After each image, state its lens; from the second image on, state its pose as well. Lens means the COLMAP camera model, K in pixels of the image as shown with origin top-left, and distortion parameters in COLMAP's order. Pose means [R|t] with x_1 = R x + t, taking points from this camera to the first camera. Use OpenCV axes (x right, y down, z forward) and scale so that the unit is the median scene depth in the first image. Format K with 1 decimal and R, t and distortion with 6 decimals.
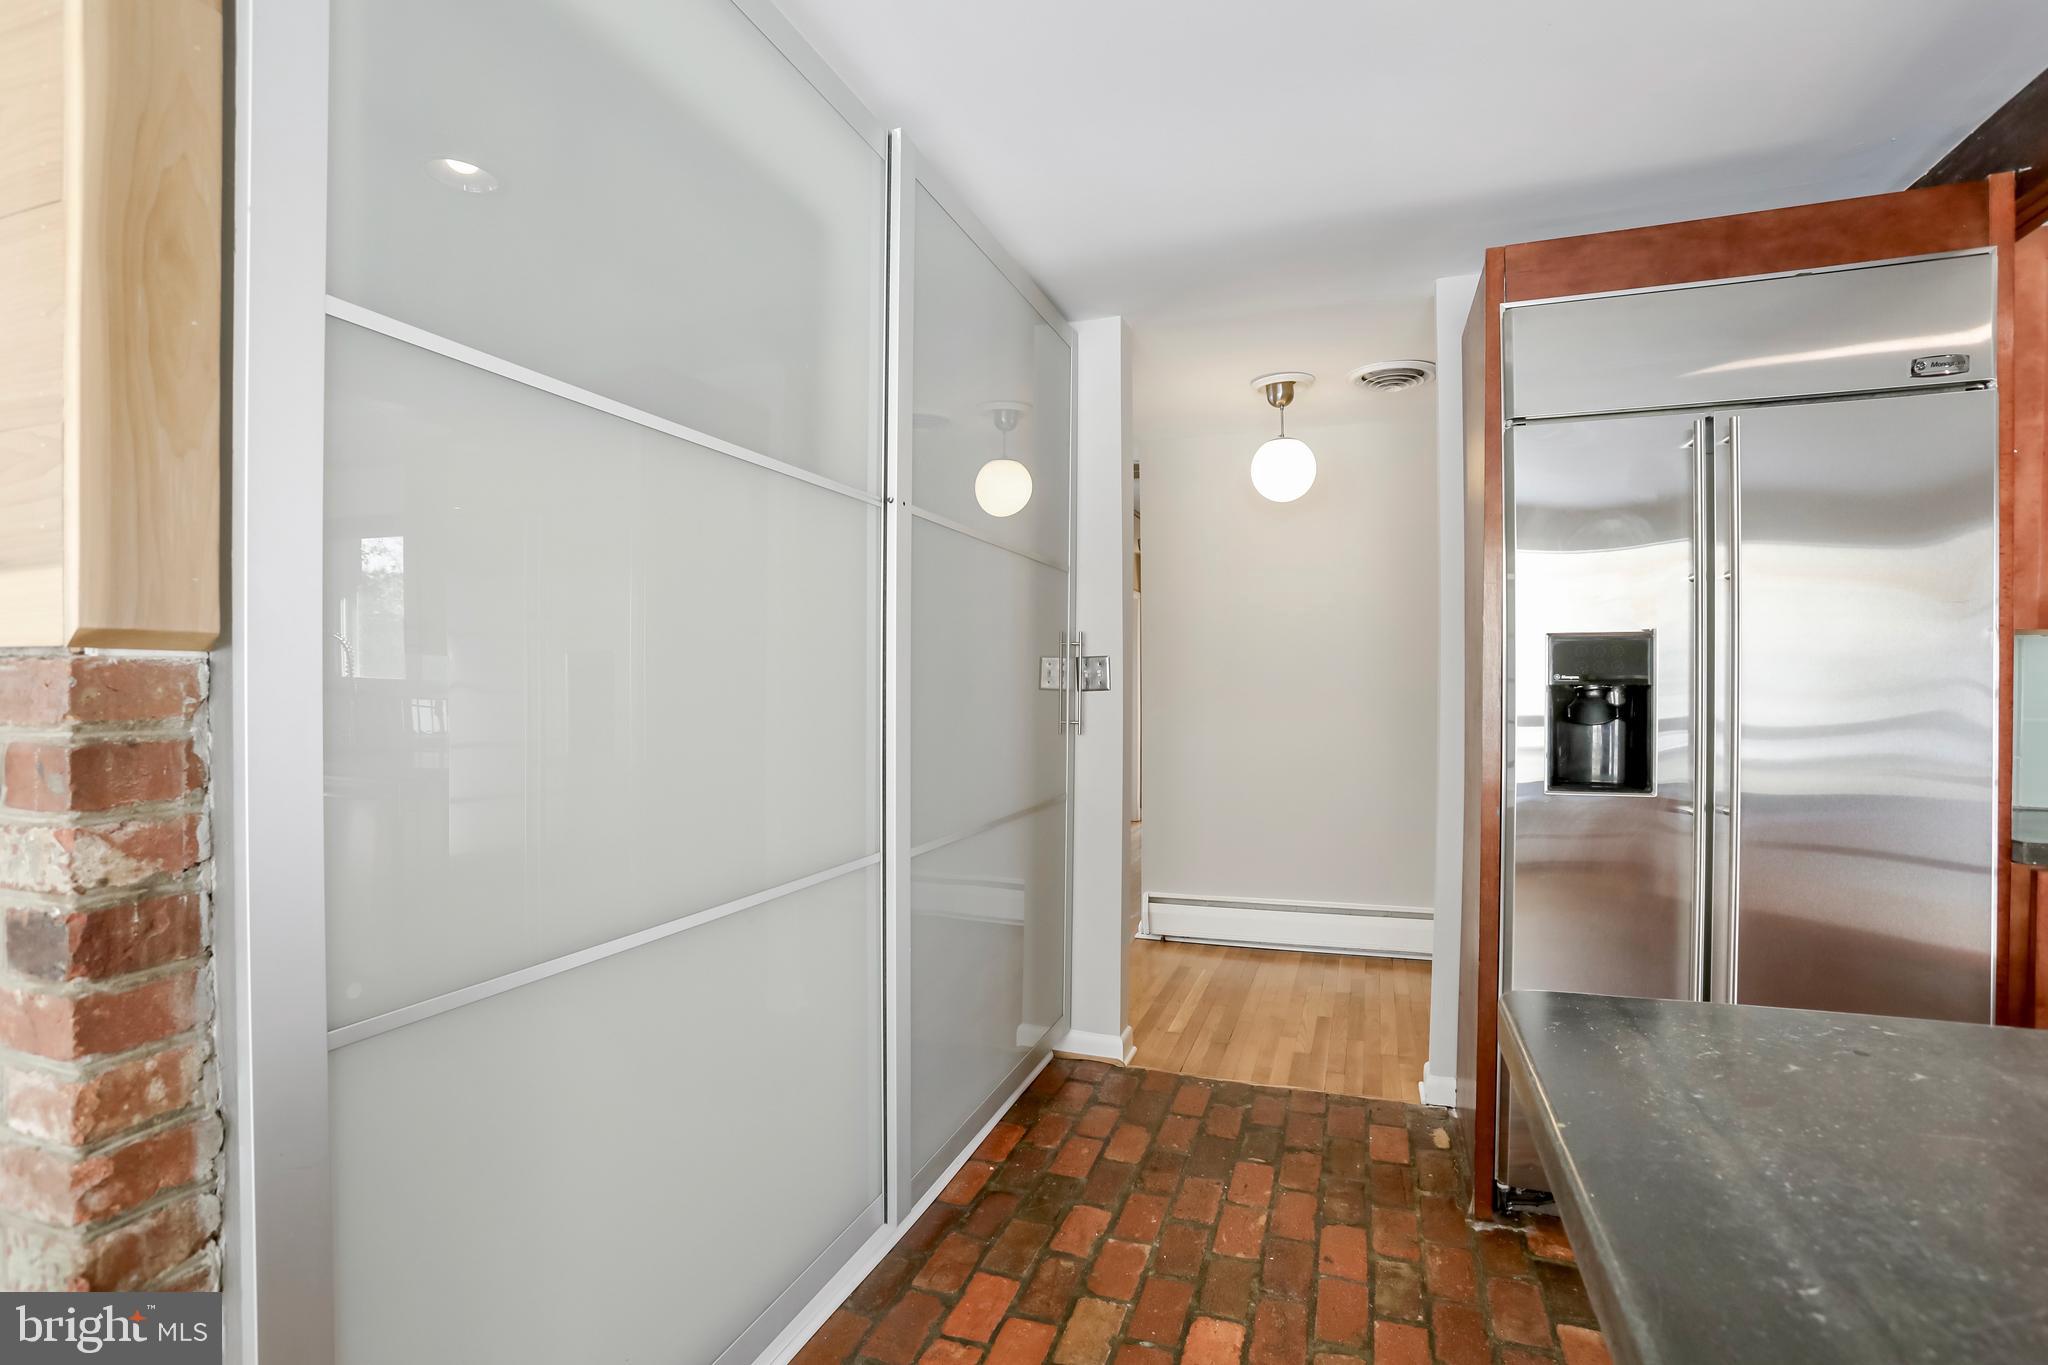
lens RADIAL K [[942.5, 0, 1064.6], [0, 942.5, 694.0], [0, 0, 1]] dist [-0.043466, 0.013772]
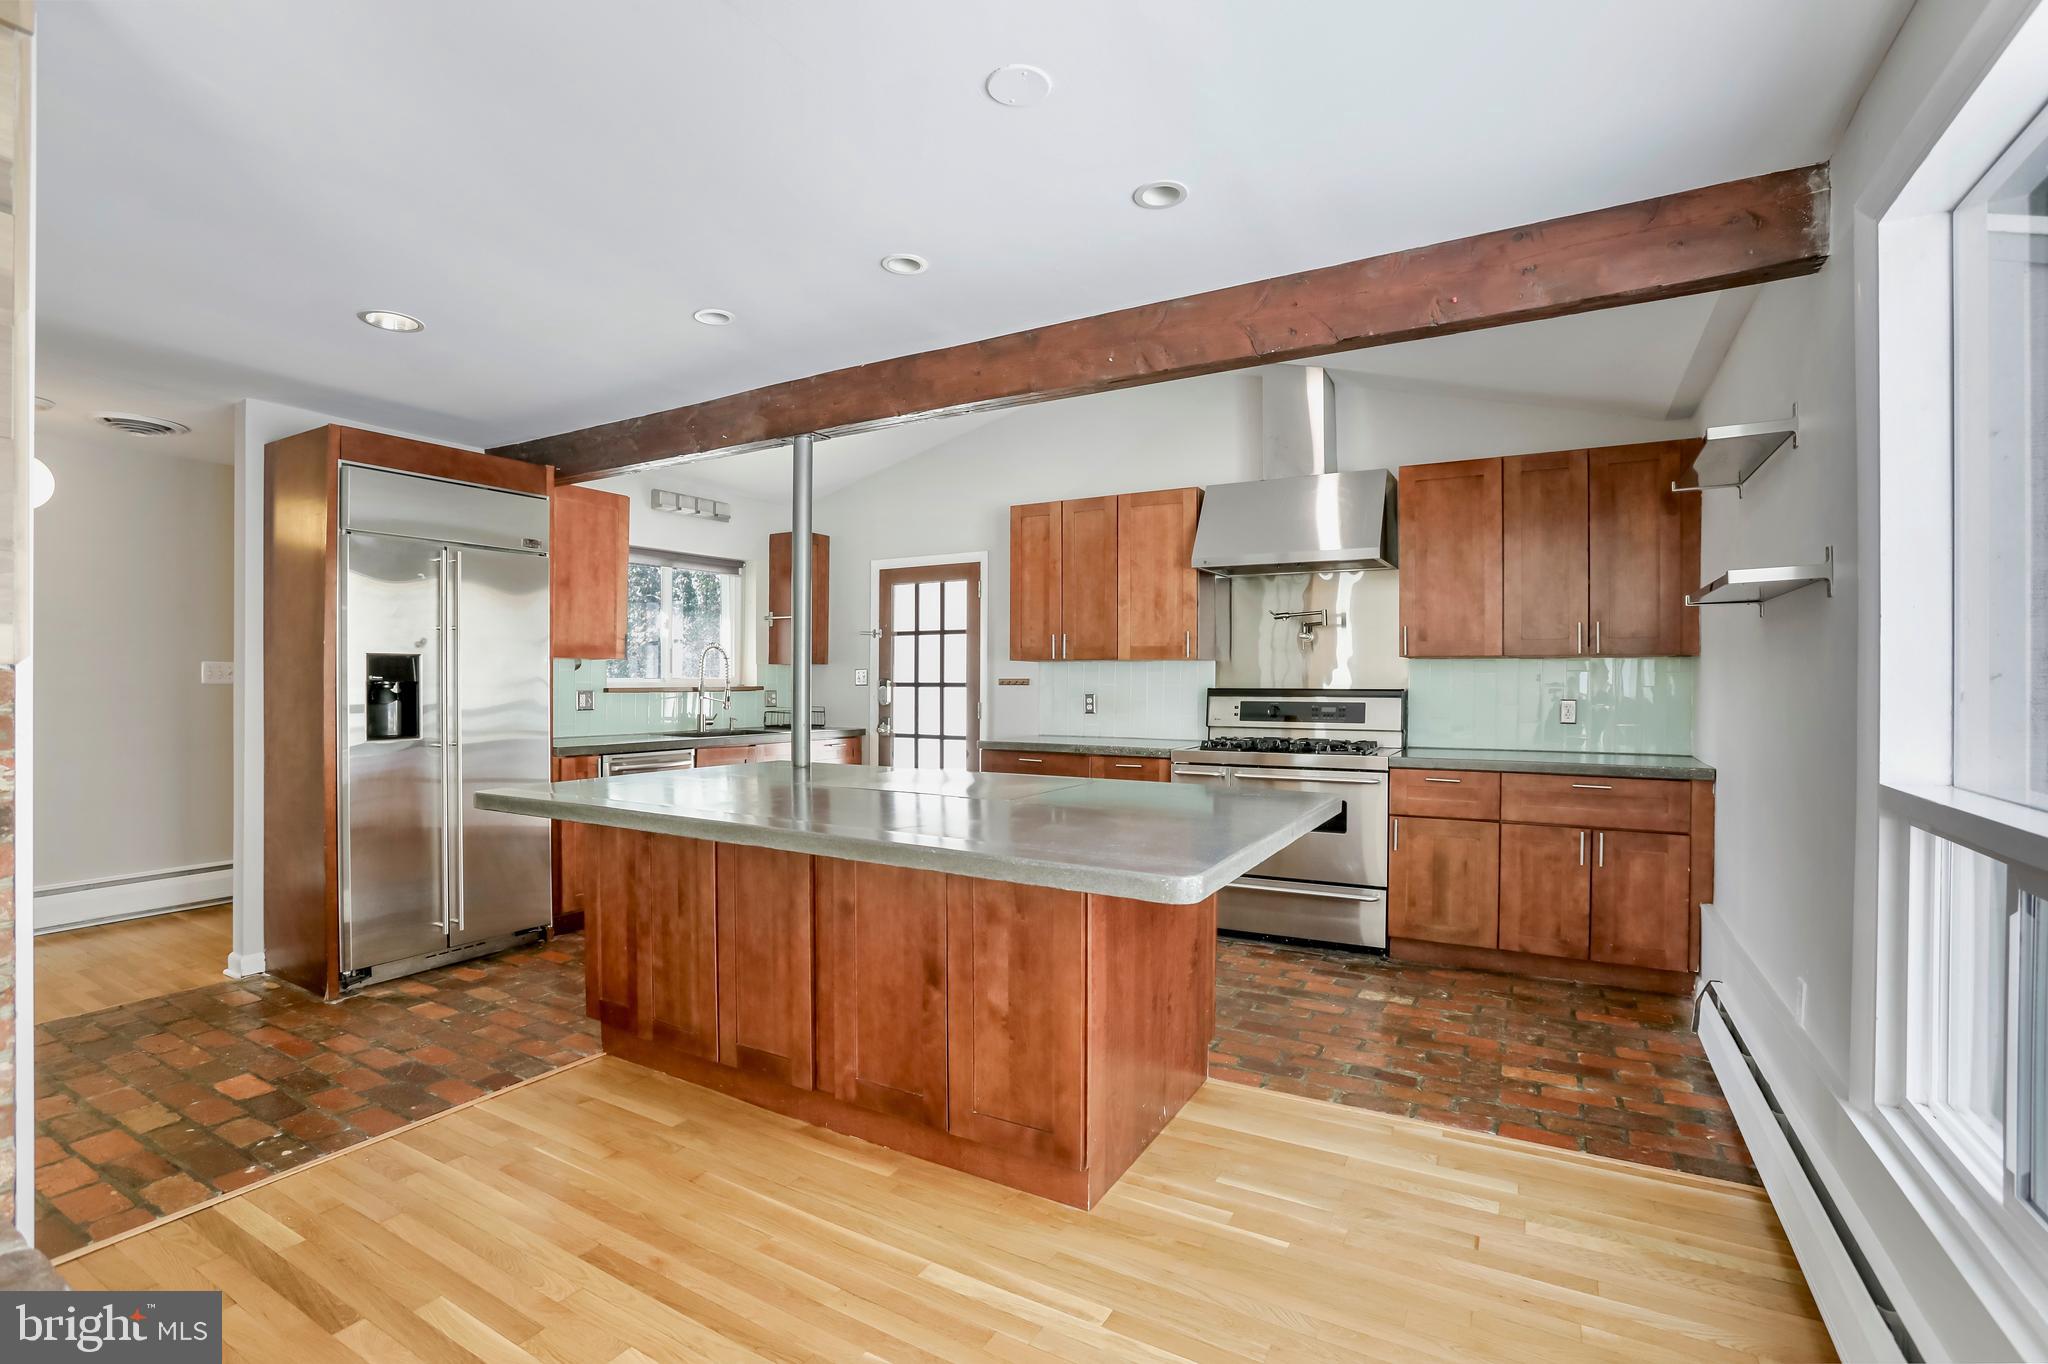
lens RADIAL K [[942.5, 0, 1009.0], [0, 942.5, 686.4], [0, 0, 1]] dist [-0.043466, 0.013772]
pose [[0.185610, -0.005114, 0.982610, -1.005076], [0.005659, 0.999975, 0.004135, -0.001445], [-0.982607, 0.004793, 0.185635, -0.544591]]
